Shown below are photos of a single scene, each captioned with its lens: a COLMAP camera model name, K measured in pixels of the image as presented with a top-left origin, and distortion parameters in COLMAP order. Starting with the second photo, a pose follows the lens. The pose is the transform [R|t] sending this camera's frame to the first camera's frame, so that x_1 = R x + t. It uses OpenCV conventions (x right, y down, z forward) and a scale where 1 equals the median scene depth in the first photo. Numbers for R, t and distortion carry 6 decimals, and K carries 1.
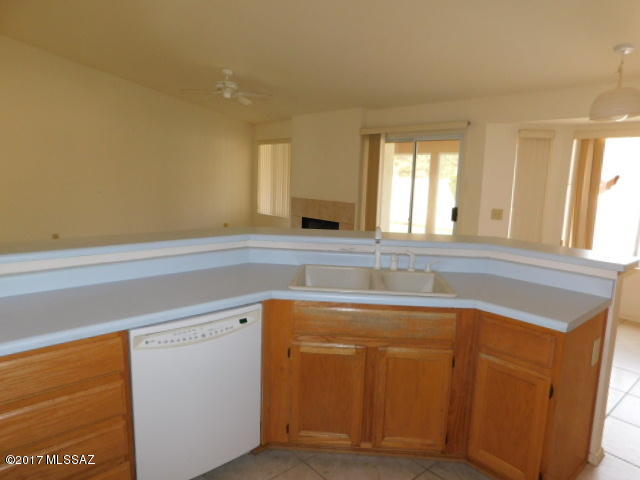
lens RADIAL K [[428.2, 0, 320.0], [0, 428.2, 240.0], [0, 0, 1]] dist [-0.072594, 0.071371]
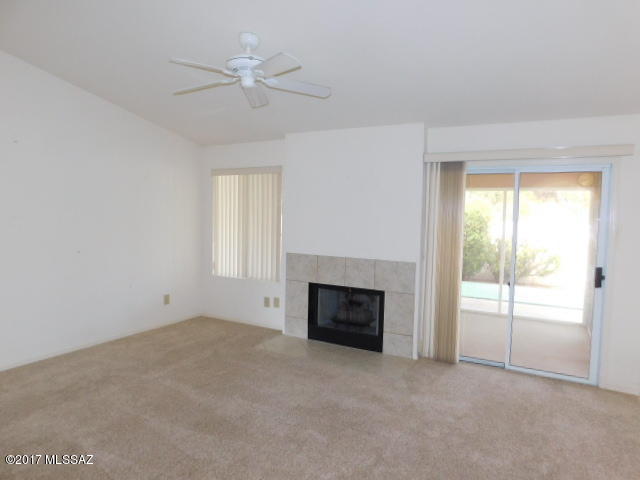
lens RADIAL K [[428.2, 0, 320.0], [0, 428.2, 240.0], [0, 0, 1]] dist [-0.072594, 0.071371]
pose [[0.947848, -0.027375, 0.317546, -0.356953], [0.054920, 0.995430, -0.078118, -0.101116], [-0.313957, 0.091483, 0.945020, 0.536681]]
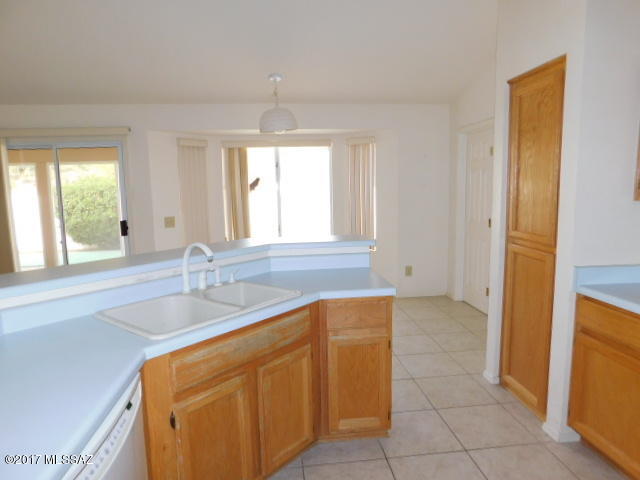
lens RADIAL K [[428.2, 0, 320.0], [0, 428.2, 240.0], [0, 0, 1]] dist [-0.072594, 0.071371]
pose [[0.576524, -0.150031, 0.803188, -0.196746], [0.167702, 0.983797, 0.063392, -0.023352], [-0.799685, 0.098150, 0.592343, 0.131263]]
